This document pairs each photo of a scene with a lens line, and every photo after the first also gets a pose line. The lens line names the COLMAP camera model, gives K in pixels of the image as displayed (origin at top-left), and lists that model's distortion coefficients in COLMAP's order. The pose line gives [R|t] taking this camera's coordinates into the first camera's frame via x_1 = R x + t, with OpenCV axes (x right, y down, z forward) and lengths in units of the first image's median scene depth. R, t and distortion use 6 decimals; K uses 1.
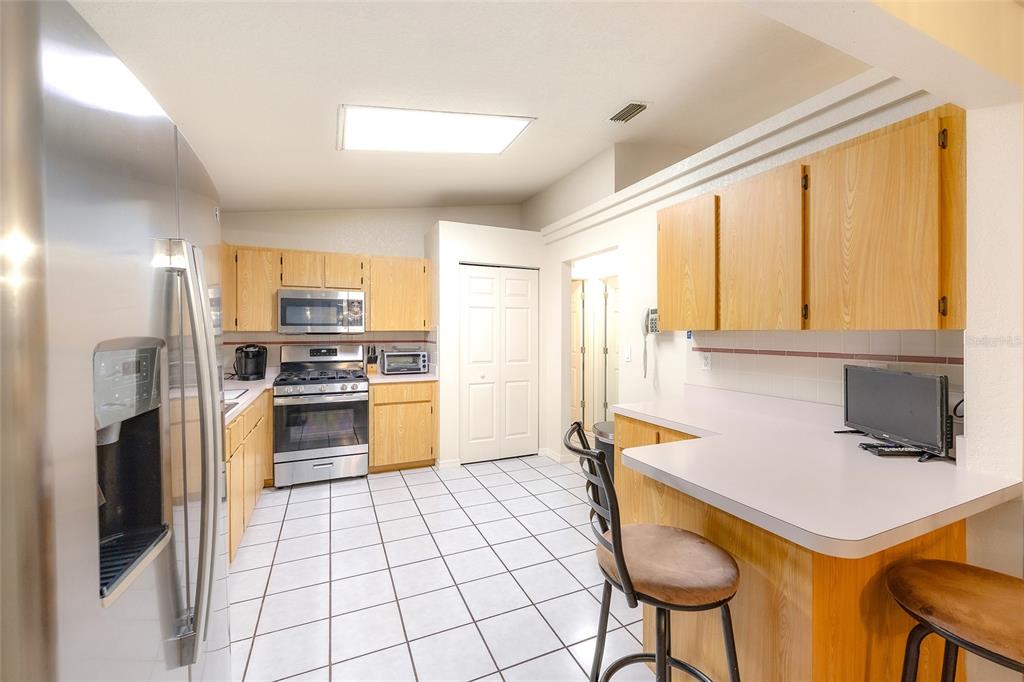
lens RADIAL K [[410.0, 0, 509.0], [0, 410.0, 334.6], [0, 0, 1]] dist [-0.000132, -0.000058]
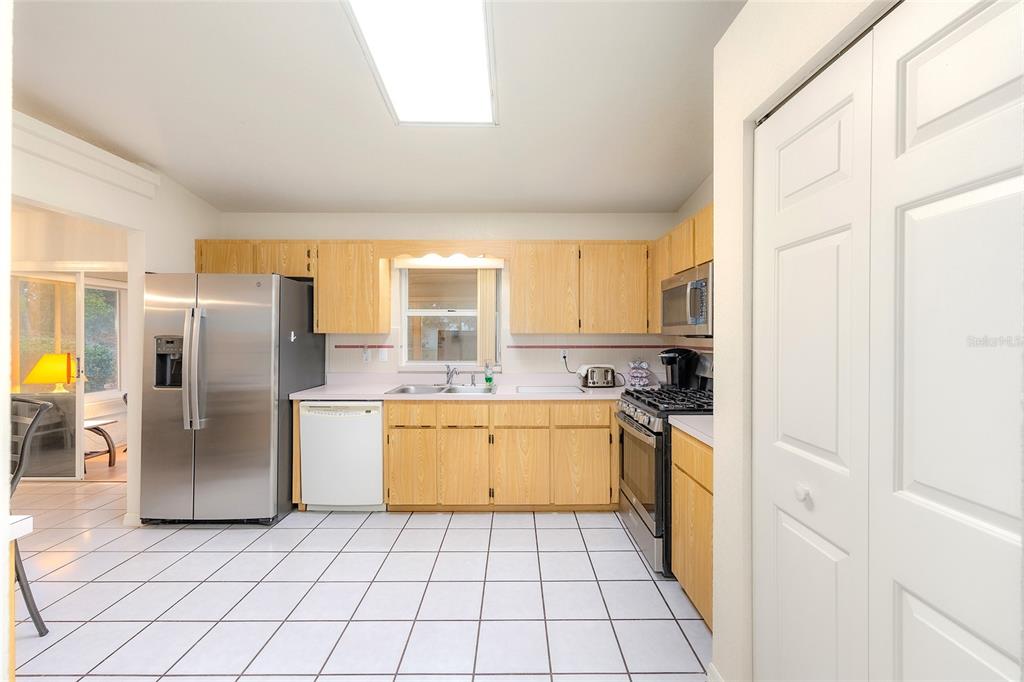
lens RADIAL K [[410.0, 0, 518.4], [0, 410.0, 338.0], [0, 0, 1]] dist [-0.000132, -0.000058]
pose [[-0.388527, 0.004304, -0.921427, 0.298130], [-0.006681, 0.999950, 0.007488, -0.004024], [0.921413, 0.009065, -0.388478, 1.096907]]
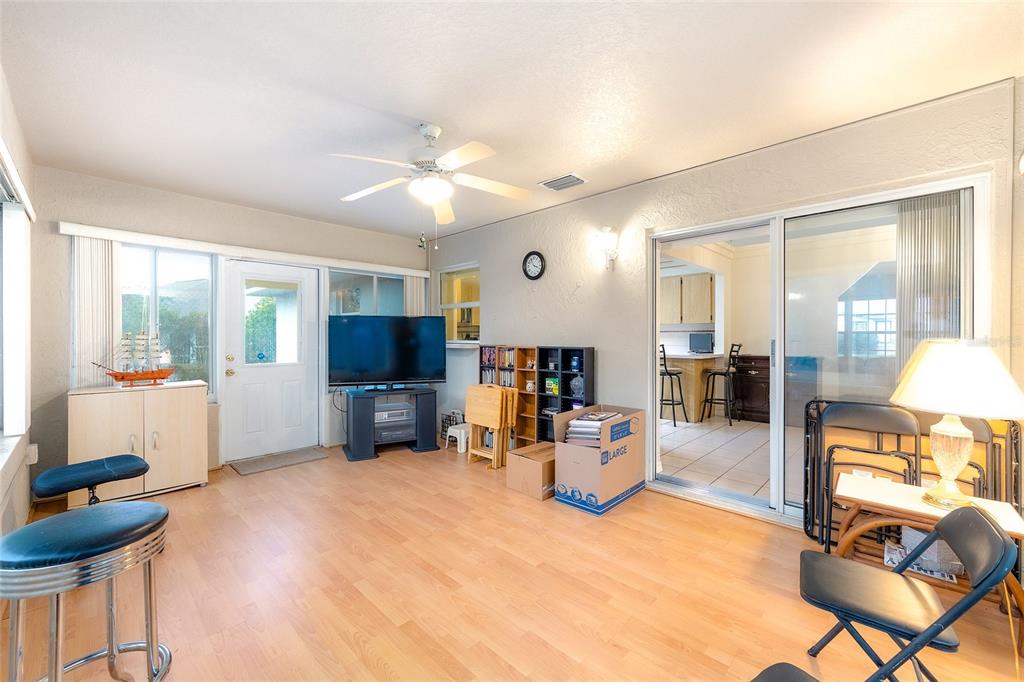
lens RADIAL K [[410.0, 0, 511.0], [0, 410.0, 337.0], [0, 0, 1]] dist [-0.000132, -0.000058]
pose [[0.926785, -0.004472, 0.375566, -0.992031], [0.006135, 0.999976, -0.003232, 0.053959], [-0.375542, 0.005300, 0.926790, -0.869929]]
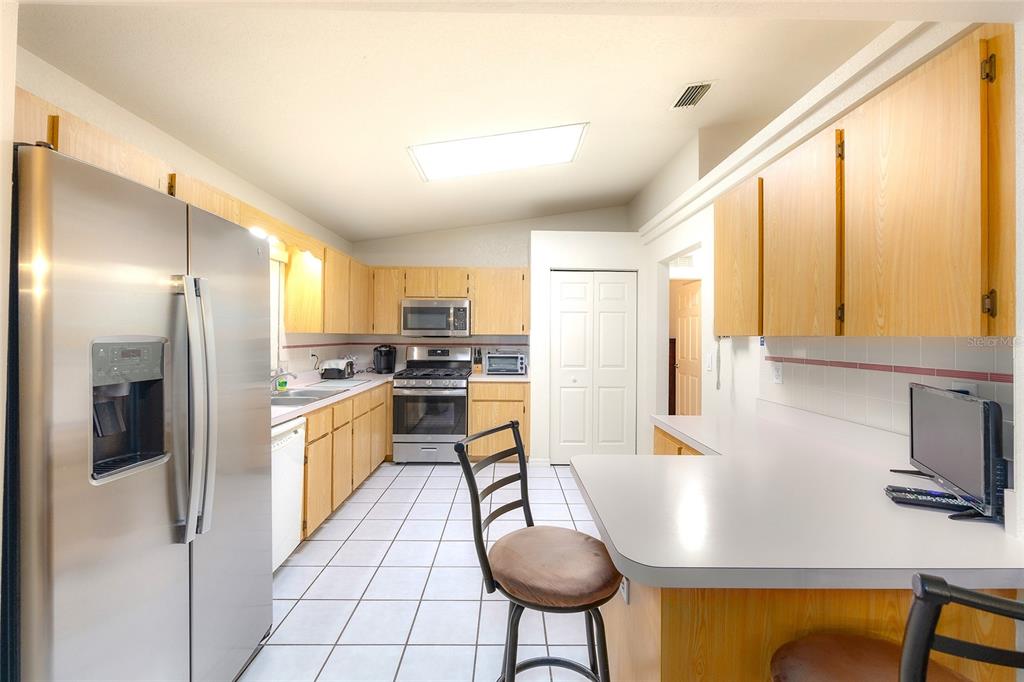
lens RADIAL K [[410.0, 0, 512.6], [0, 410.0, 336.0], [0, 0, 1]] dist [-0.000132, -0.000058]
pose [[0.920854, 0.007237, -0.389842, 0.223220], [-0.010084, 0.999935, -0.005258, -0.000405], [0.389778, 0.008773, 0.920867, 0.009753]]
